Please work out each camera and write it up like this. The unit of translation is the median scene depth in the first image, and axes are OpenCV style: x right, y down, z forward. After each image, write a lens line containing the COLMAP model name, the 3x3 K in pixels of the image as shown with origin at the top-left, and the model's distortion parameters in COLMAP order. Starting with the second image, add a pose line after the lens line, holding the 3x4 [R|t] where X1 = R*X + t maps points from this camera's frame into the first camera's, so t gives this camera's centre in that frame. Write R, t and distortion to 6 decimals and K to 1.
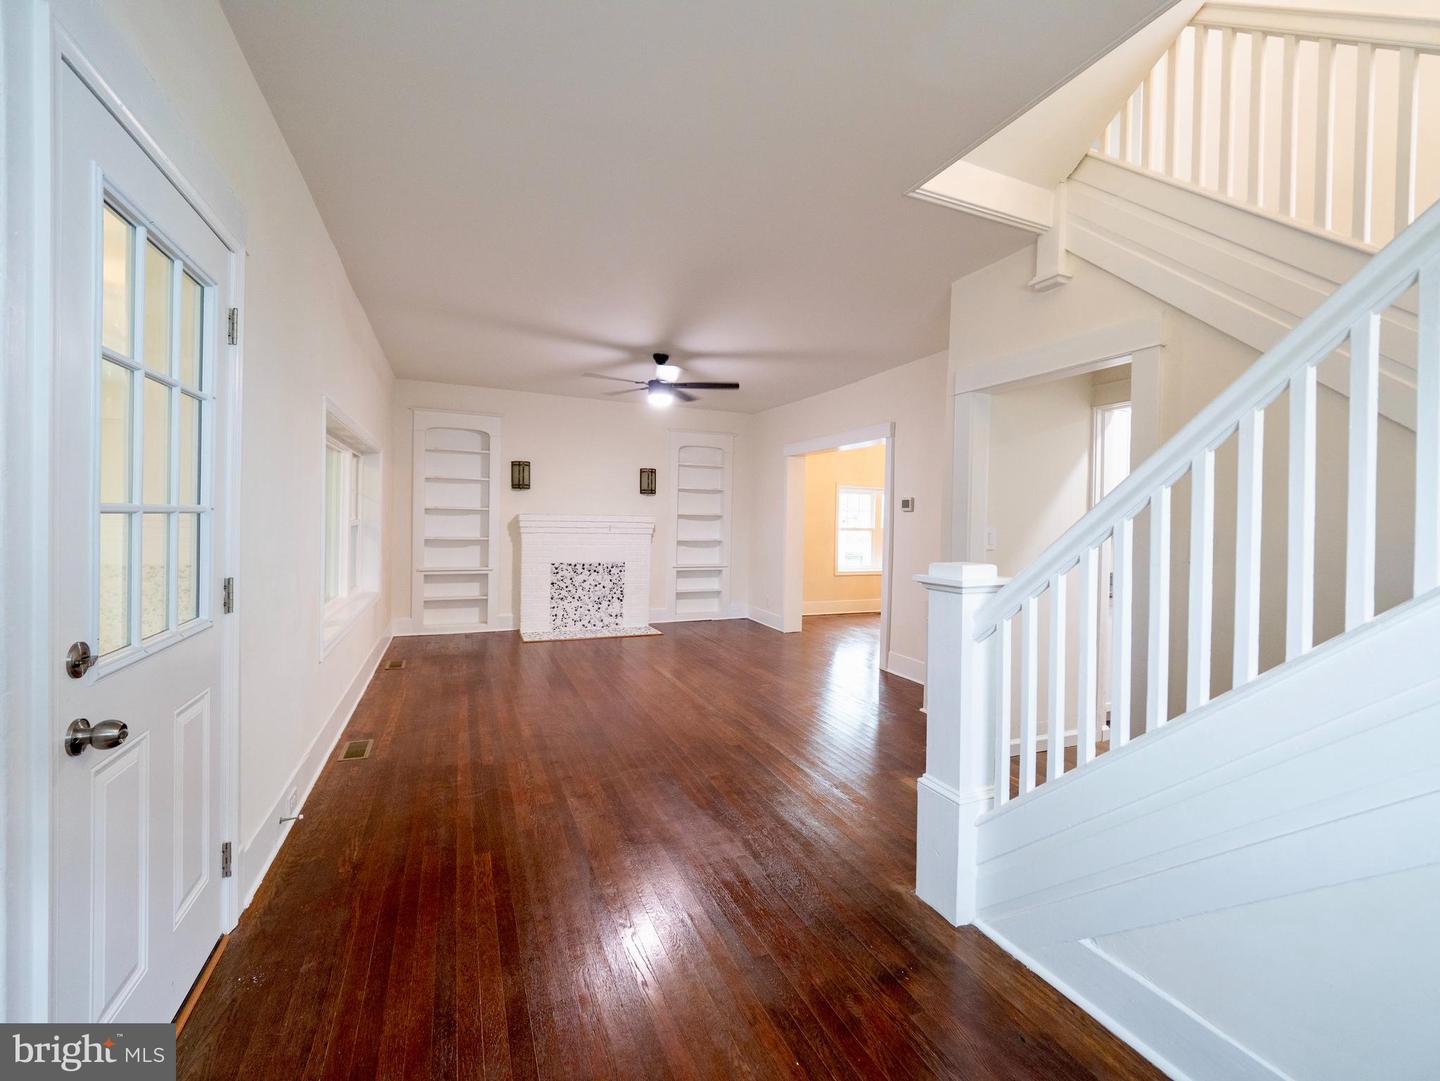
lens RADIAL K [[597.6, 0, 713.9], [0, 597.6, 528.6], [0, 0, 1]] dist [-0.008988, -0.000621]
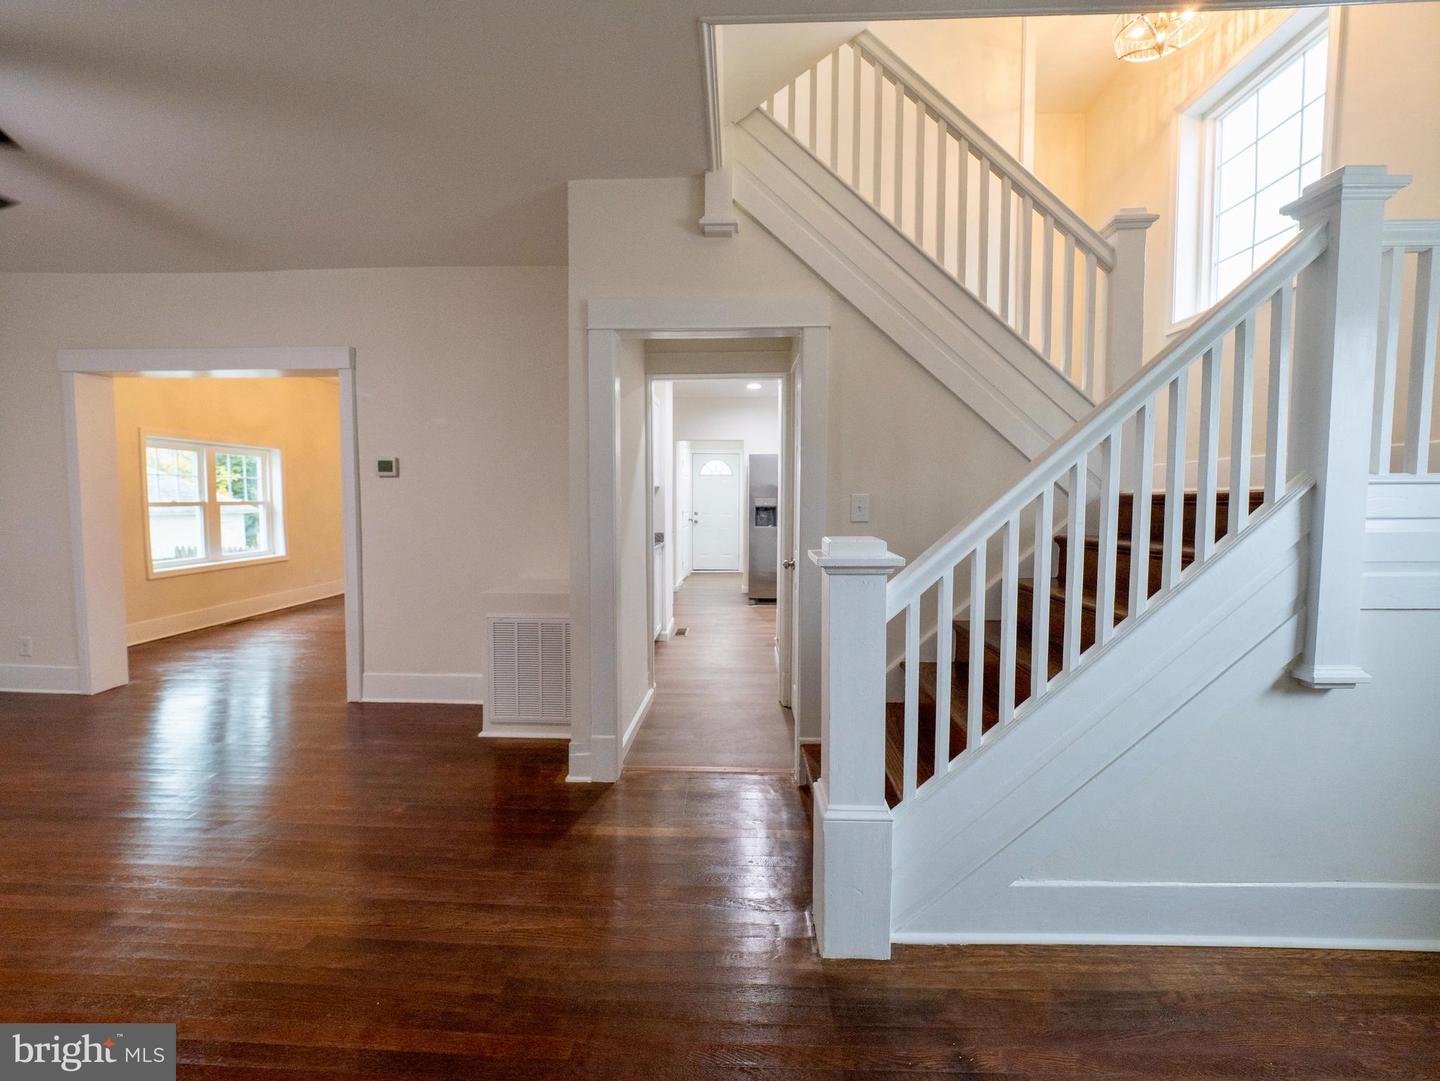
lens RADIAL K [[597.6, 0, 718.9], [0, 597.6, 534.8], [0, 0, 1]] dist [-0.008988, -0.000621]
pose [[0.424612, -0.070576, 0.902620, -0.233255], [0.014986, 0.997368, 0.070935, -0.005480], [-0.905251, -0.016593, 0.424552, 0.464554]]
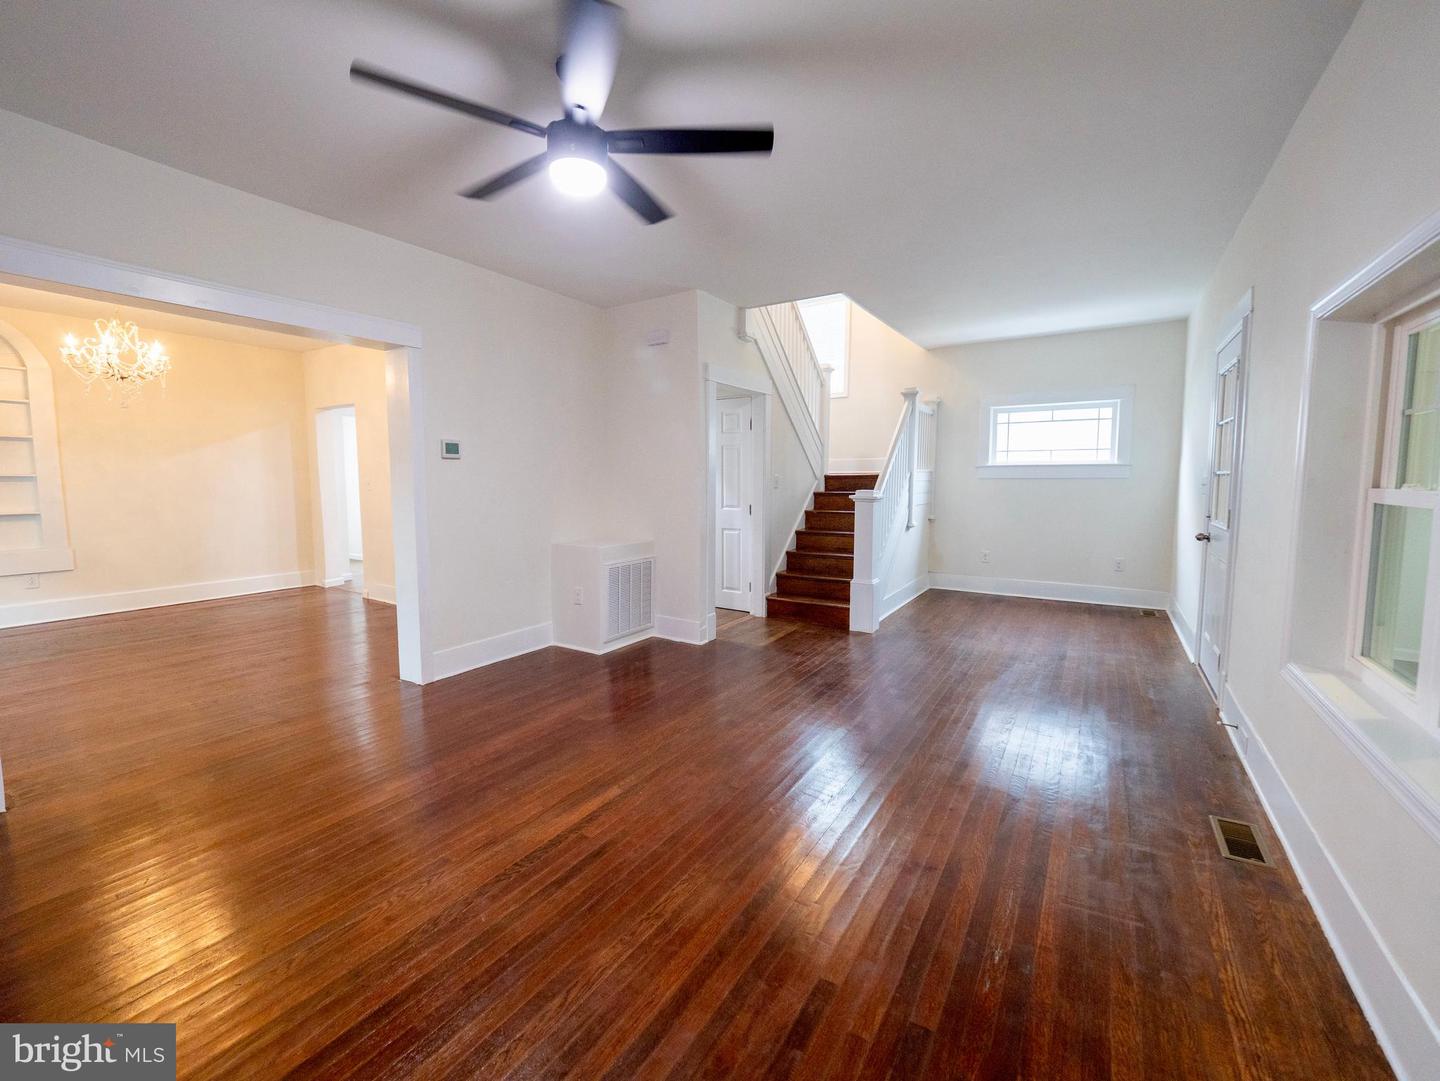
lens RADIAL K [[597.6, 0, 717.8], [0, 597.6, 531.6], [0, 0, 1]] dist [-0.008988, -0.000621]
pose [[-0.564636, -0.085949, 0.820852, -0.709754], [0.007499, 0.993988, 0.109236, -0.023667], [-0.825306, 0.067834, -0.560597, 1.638669]]
